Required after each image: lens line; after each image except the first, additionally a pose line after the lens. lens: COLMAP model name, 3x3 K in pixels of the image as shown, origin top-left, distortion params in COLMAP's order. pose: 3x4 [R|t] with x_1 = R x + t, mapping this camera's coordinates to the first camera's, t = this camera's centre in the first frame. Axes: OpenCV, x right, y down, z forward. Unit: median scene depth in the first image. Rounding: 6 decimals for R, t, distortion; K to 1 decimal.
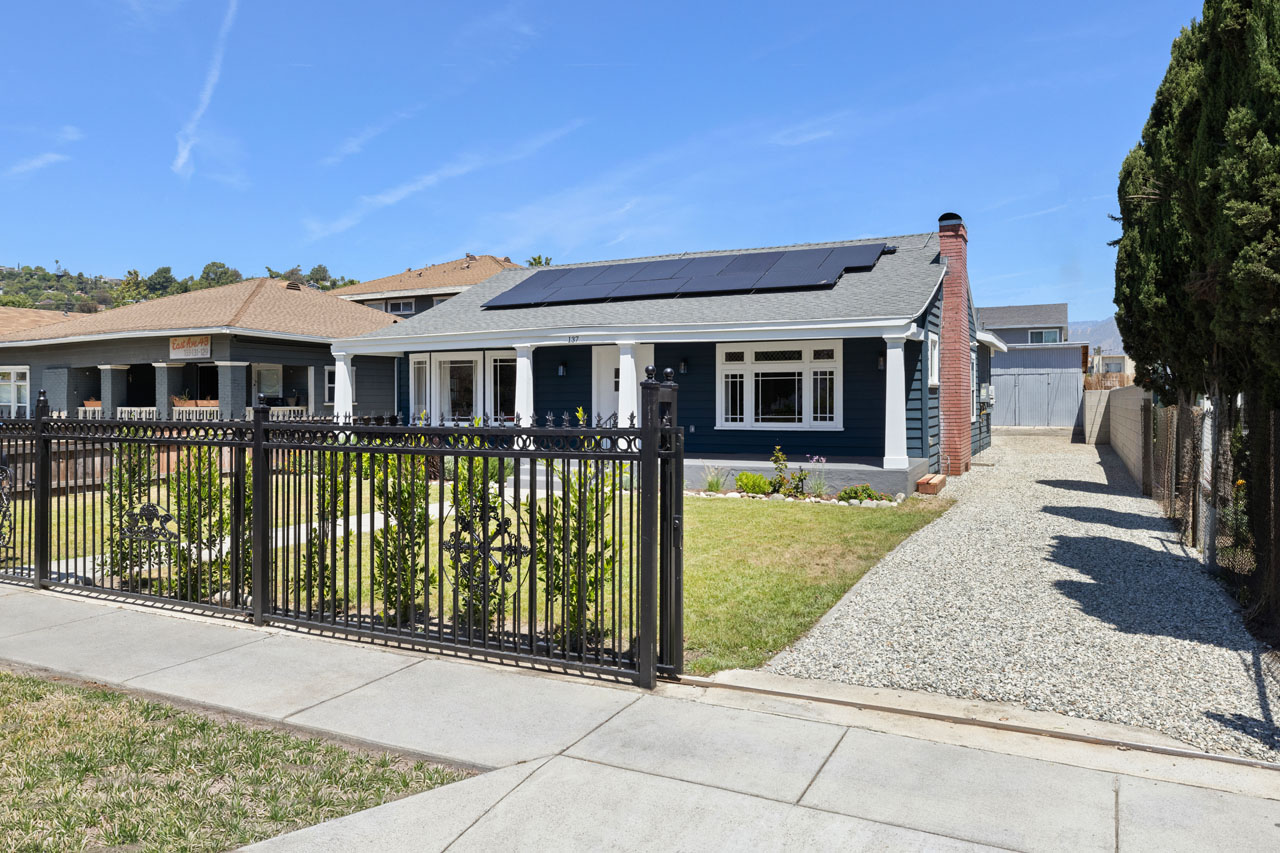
lens RADIAL K [[862.0, 0, 639.7], [0, 862.0, 396.0], [0, 0, 1]] dist [0.002537, -0.000104]
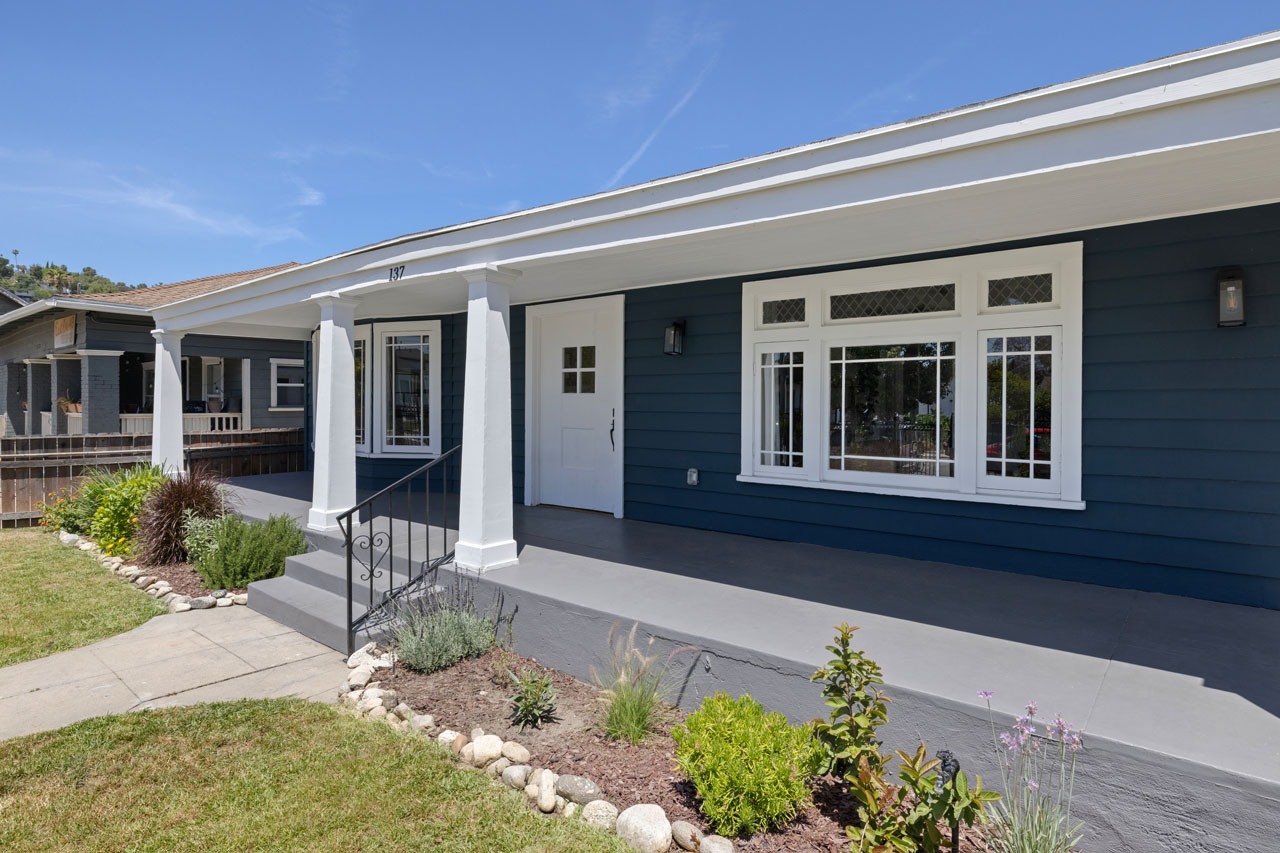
lens RADIAL K [[716.3, 0, 642.8], [0, 716.3, 403.8], [0, 0, 1]] dist [-0.000740, 0.000584]
pose [[0.975167, 0.006618, -0.221371, 0.120993], [-0.005189, 0.999962, 0.007037, -0.002364], [0.221409, -0.005713, 0.975164, 0.644004]]
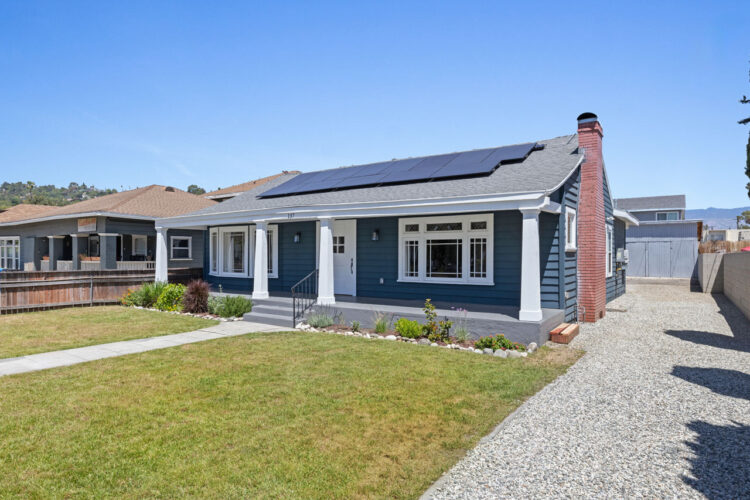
lens RADIAL K [[474.9, 0, 316.9], [0, 474.9, 252.4], [0, 0, 1]] dist [0.000853, 0.003226]
pose [[0.981047, 0.005027, -0.193702, 0.108490], [-0.005600, 0.999981, -0.002409, -0.004716], [0.193687, 0.003448, 0.981057, 0.243711]]
